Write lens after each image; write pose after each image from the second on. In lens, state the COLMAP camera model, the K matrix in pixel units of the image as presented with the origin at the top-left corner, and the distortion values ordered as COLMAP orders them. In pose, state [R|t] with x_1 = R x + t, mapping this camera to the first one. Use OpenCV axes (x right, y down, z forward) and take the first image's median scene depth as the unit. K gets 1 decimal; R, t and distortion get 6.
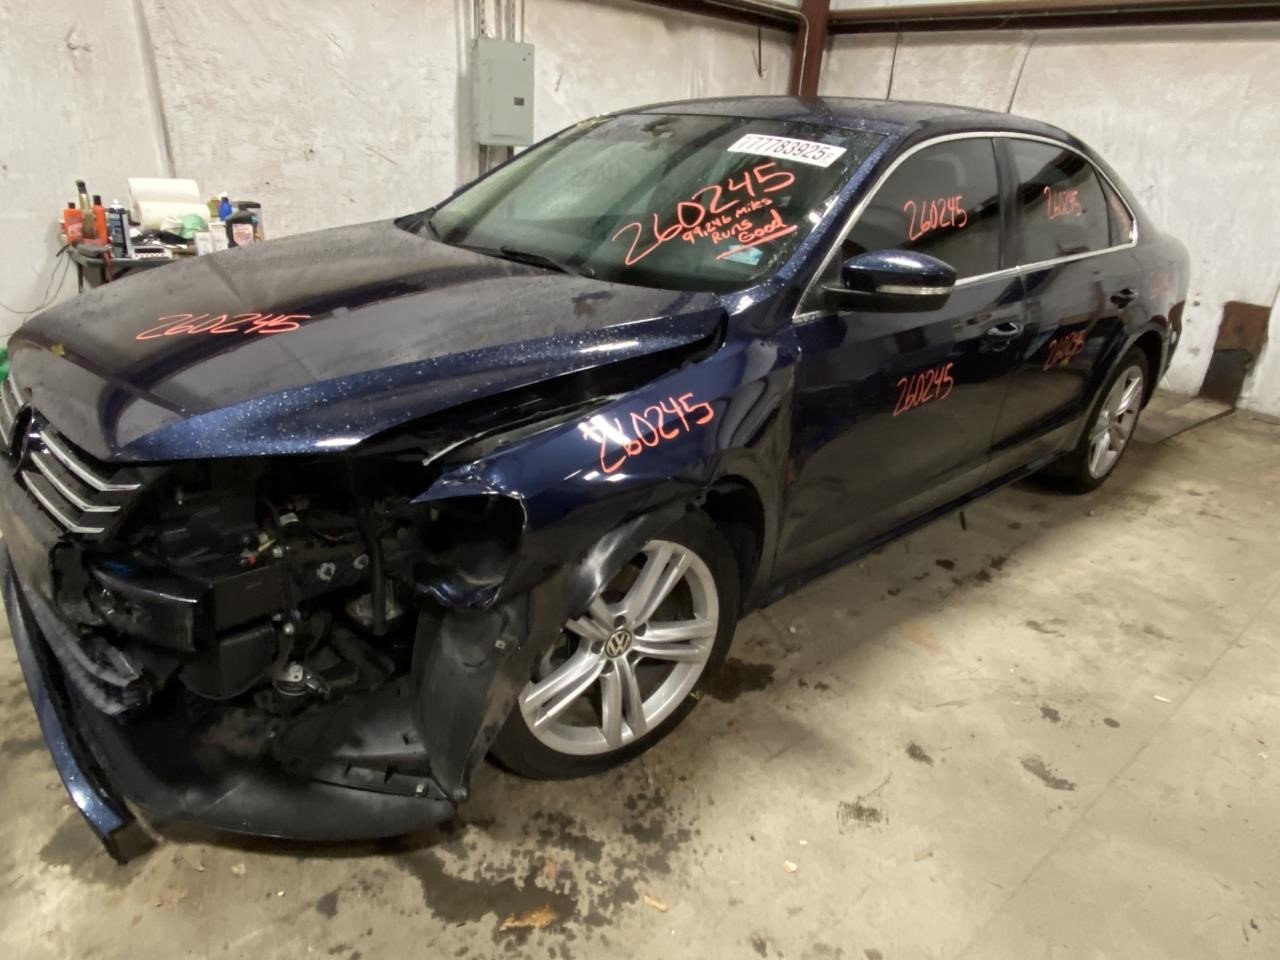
lens RADIAL K [[822.7, 0, 636.3], [0, 822.7, 489.9], [0, 0, 1]] dist [0.054013, -0.066380]
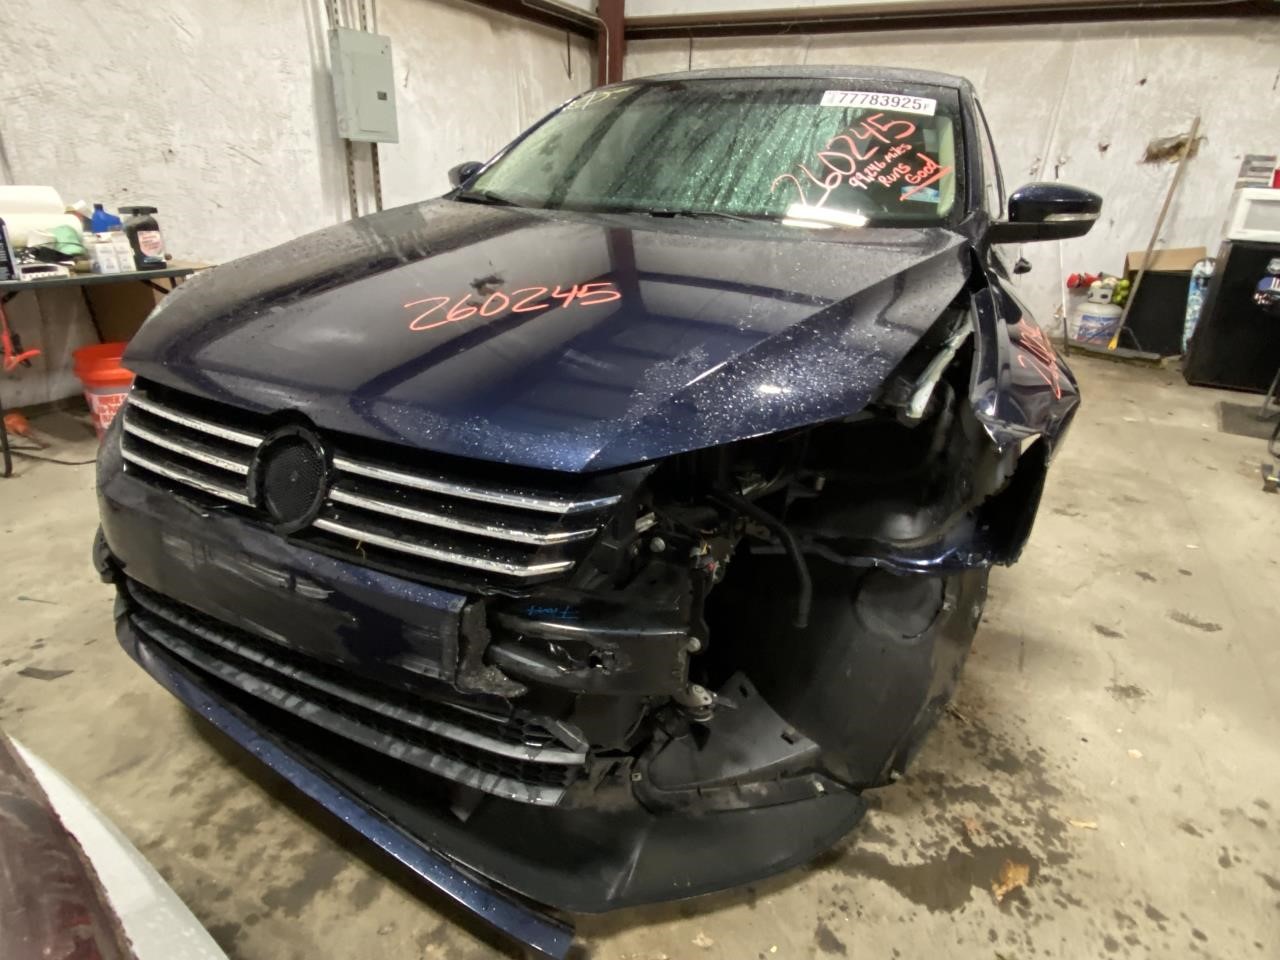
lens RADIAL K [[742.1, 0, 629.5], [0, 742.1, 477.5], [0, 0, 1]] dist [0.014088, -0.017463]
pose [[0.934940, -0.167373, 0.312848, -0.259308], [0.164708, 0.985717, 0.035130, -0.015022], [-0.314259, 0.018684, 0.949153, 0.112618]]
